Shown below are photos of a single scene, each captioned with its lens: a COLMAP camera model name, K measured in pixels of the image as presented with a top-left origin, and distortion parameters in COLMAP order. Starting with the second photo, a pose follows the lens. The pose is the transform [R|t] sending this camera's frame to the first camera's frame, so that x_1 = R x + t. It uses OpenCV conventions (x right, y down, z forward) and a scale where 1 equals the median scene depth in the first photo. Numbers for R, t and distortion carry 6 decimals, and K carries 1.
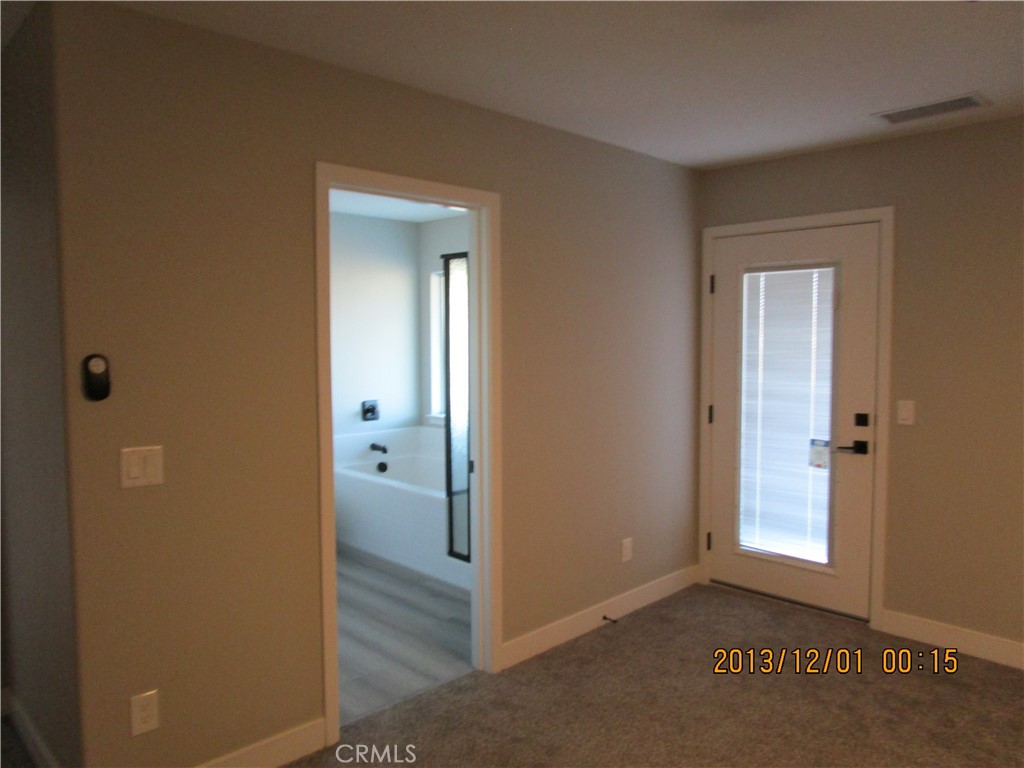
lens RADIAL K [[737.6, 0, 512.0], [0, 737.6, 384.0], [0, 0, 1]] dist [0.000680, -0.000835]
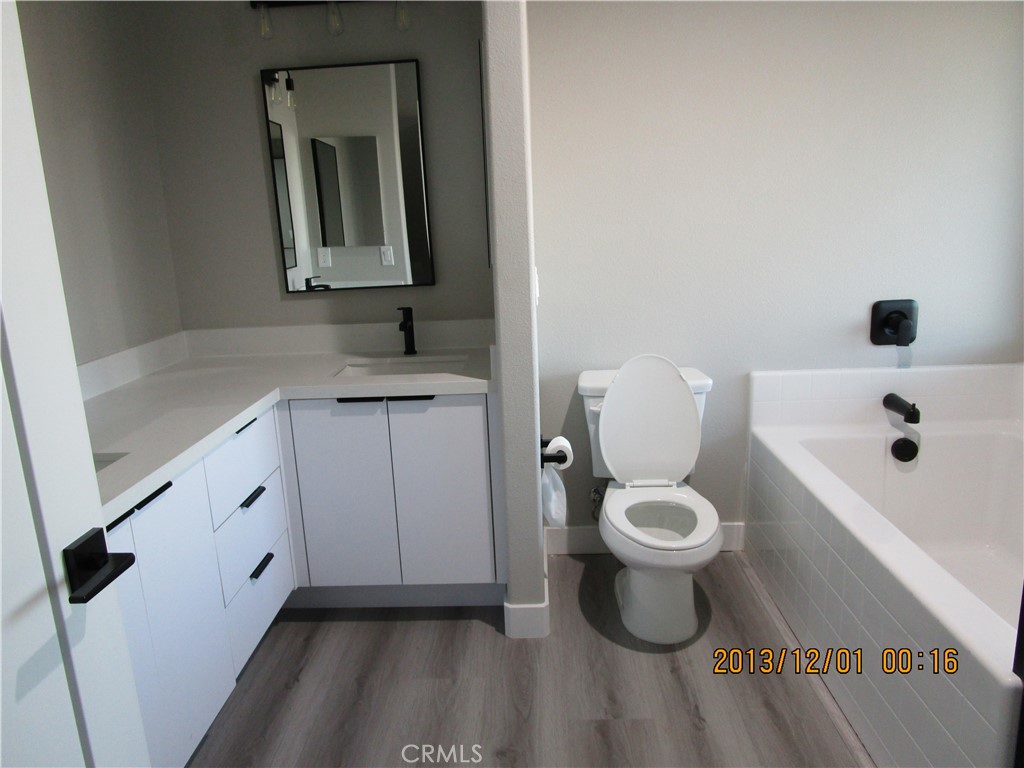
lens RADIAL K [[731.9, 0, 512.0], [0, 731.9, 384.0], [0, 0, 1]] dist [-0.002503, 0.000802]
pose [[0.689428, 0.142016, -0.710296, -0.041687], [-0.013080, 0.982873, 0.183819, -0.009373], [0.724236, -0.117439, 0.679478, 0.764856]]
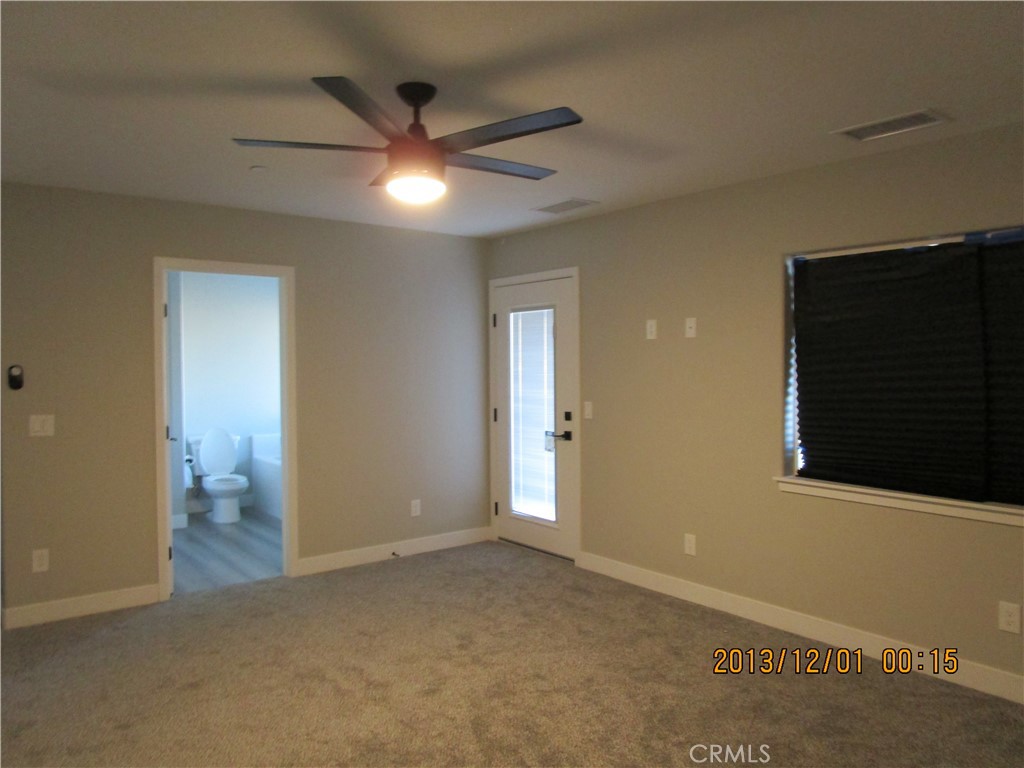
lens RADIAL K [[748.6, 0, 512.0], [0, 748.6, 384.0], [0, 0, 1]] dist [0.002517, 0.001356]
pose [[0.991314, 0.000386, -0.131516, 0.530186], [-0.005736, 0.999171, -0.040303, 0.043437], [0.131391, 0.040708, 0.990494, -0.413187]]
